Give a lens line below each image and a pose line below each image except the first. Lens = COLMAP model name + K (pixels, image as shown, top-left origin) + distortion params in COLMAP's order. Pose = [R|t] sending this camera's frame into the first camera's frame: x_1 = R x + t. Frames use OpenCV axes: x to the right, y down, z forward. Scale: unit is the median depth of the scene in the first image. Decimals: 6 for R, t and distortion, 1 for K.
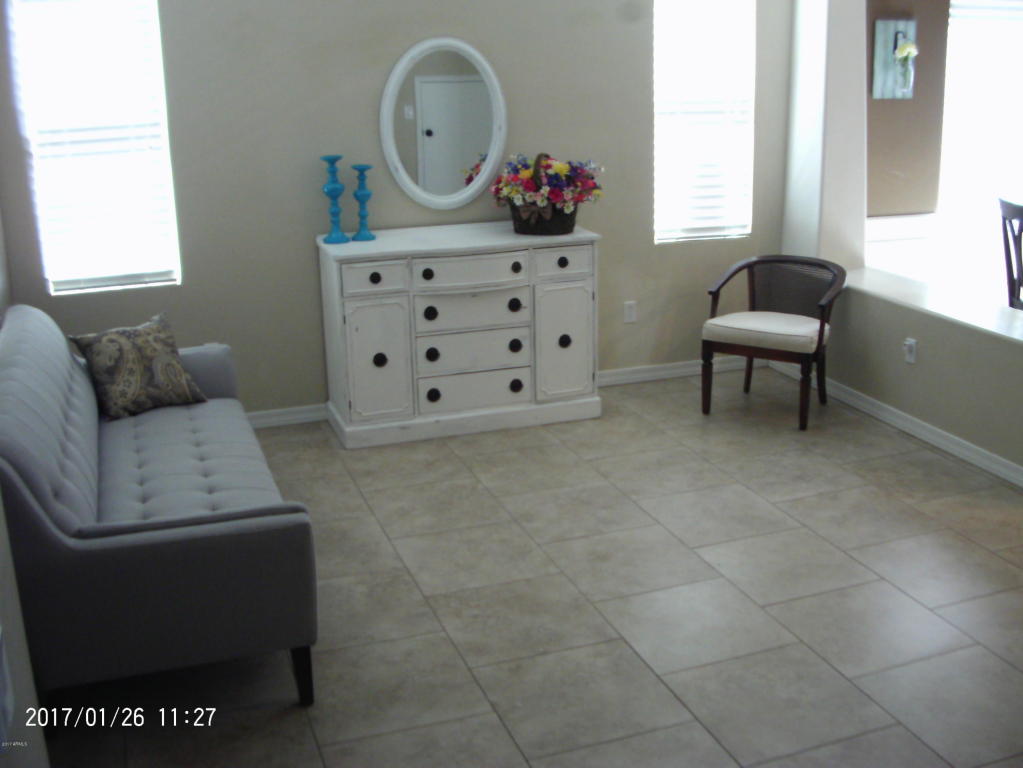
lens RADIAL K [[1131.8, 0, 511.5], [0, 1131.8, 384.0], [0, 0, 1]] dist [-0.272216, 0.336718]
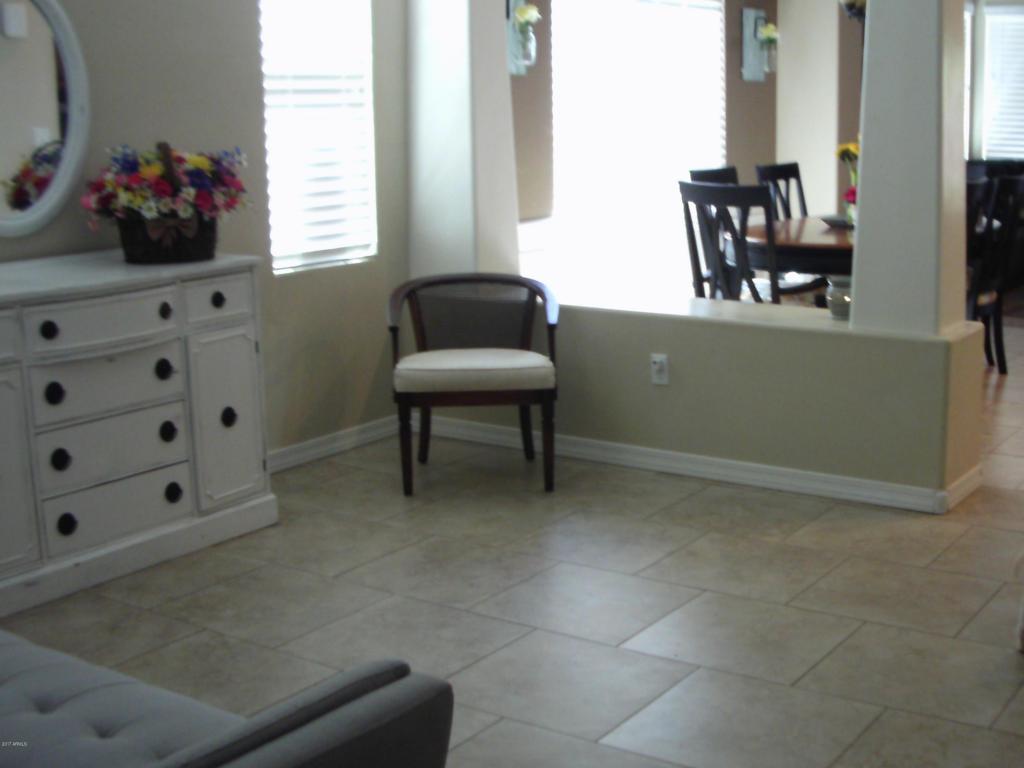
lens RADIAL K [[1411.7, 0, 615.2], [0, 1411.7, 387.2], [0, 0, 1]] dist [-0.152905, -0.025137]
pose [[0.785376, -0.112038, 0.608796, -0.282550], [0.165696, 0.985646, -0.032365, 0.010009], [-0.596431, 0.126293, 0.792667, 0.205025]]
